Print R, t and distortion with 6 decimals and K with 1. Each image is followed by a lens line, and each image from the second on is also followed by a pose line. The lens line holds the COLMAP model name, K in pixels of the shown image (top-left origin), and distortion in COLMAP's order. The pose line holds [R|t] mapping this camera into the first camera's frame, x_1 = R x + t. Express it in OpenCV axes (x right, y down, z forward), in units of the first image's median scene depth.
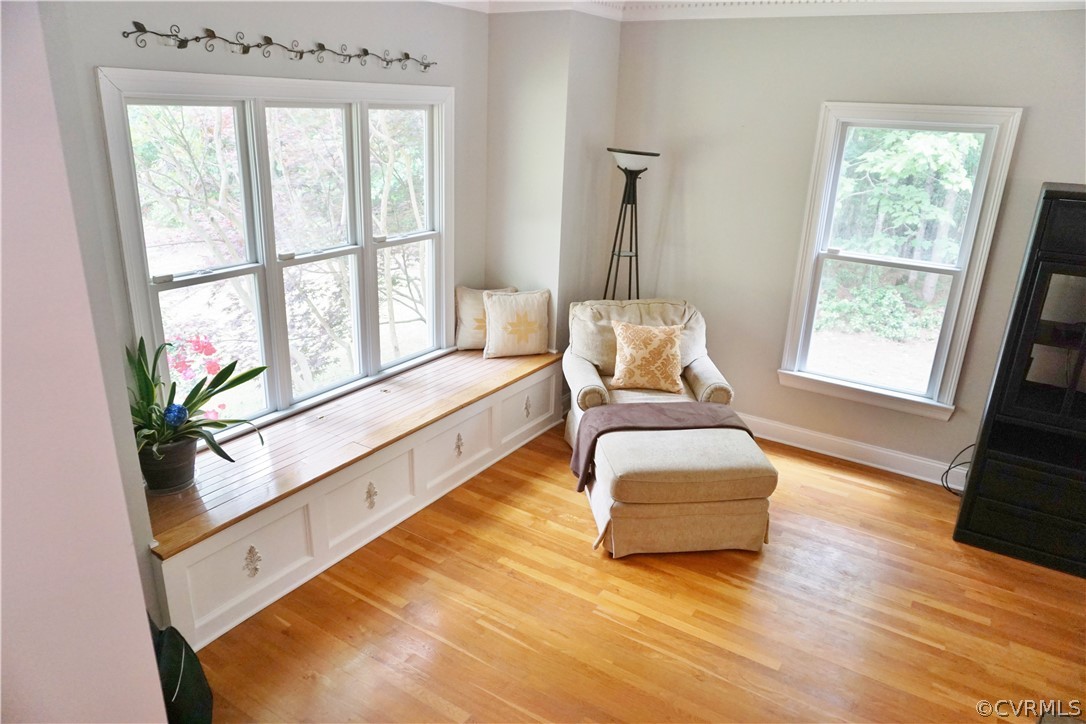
lens RADIAL K [[721.1, 0, 543.0], [0, 721.1, 362.0], [0, 0, 1]] dist [-0.051303, 0.034753]
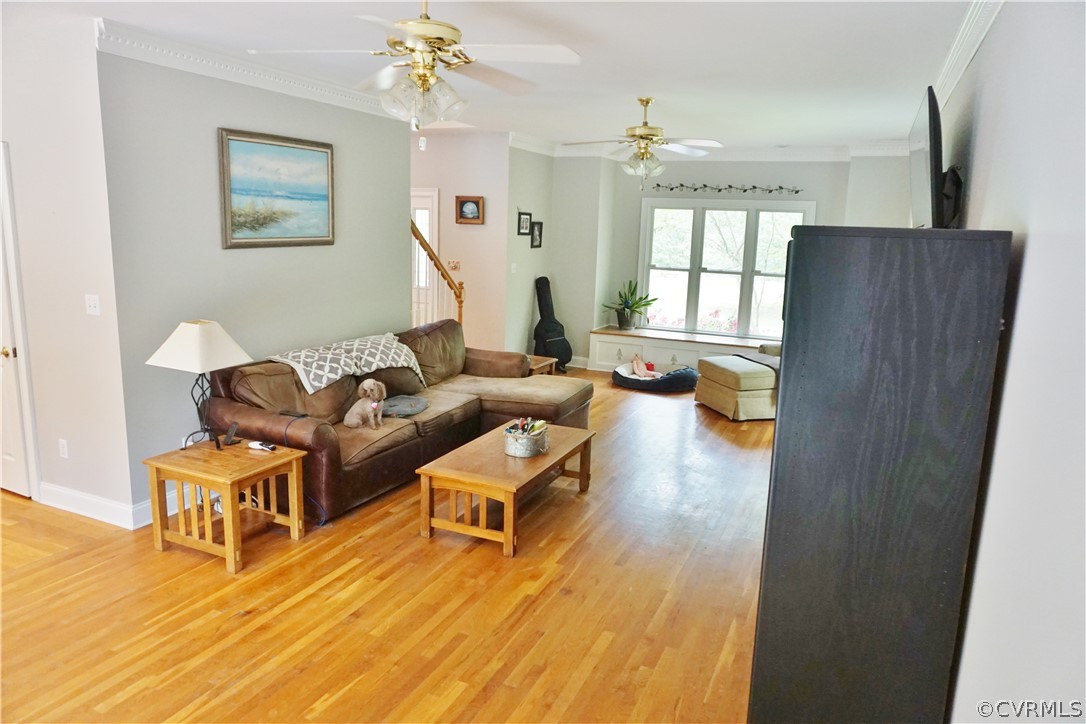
lens RADIAL K [[721.1, 0, 543.0], [0, 721.1, 362.0], [0, 0, 1]] dist [-0.051303, 0.034753]
pose [[0.152795, 0.154235, -0.976148, 1.788455], [-0.357786, 0.929375, 0.090841, 0.112124], [0.921218, 0.335372, 0.197187, 0.092725]]
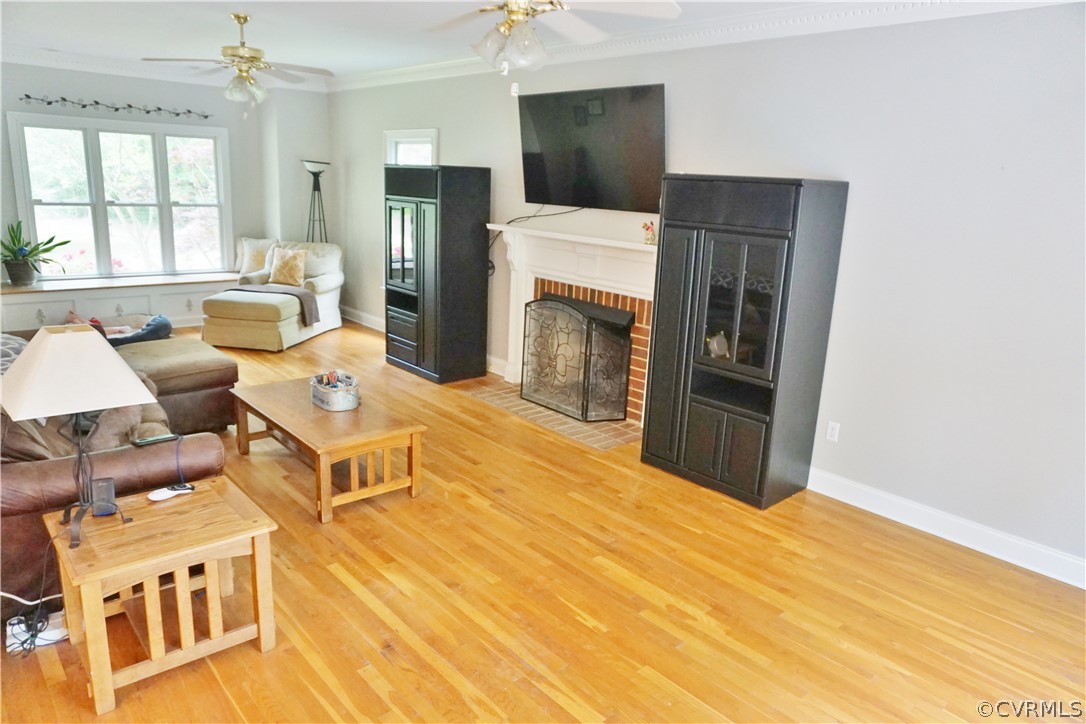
lens RADIAL K [[721.1, 0, 543.0], [0, 721.1, 362.0], [0, 0, 1]] dist [-0.051303, 0.034753]
pose [[0.961558, 0.077522, -0.263434, 1.306013], [-0.105389, 0.990041, -0.093336, 0.343766], [0.253575, 0.117511, 0.960152, -0.574361]]
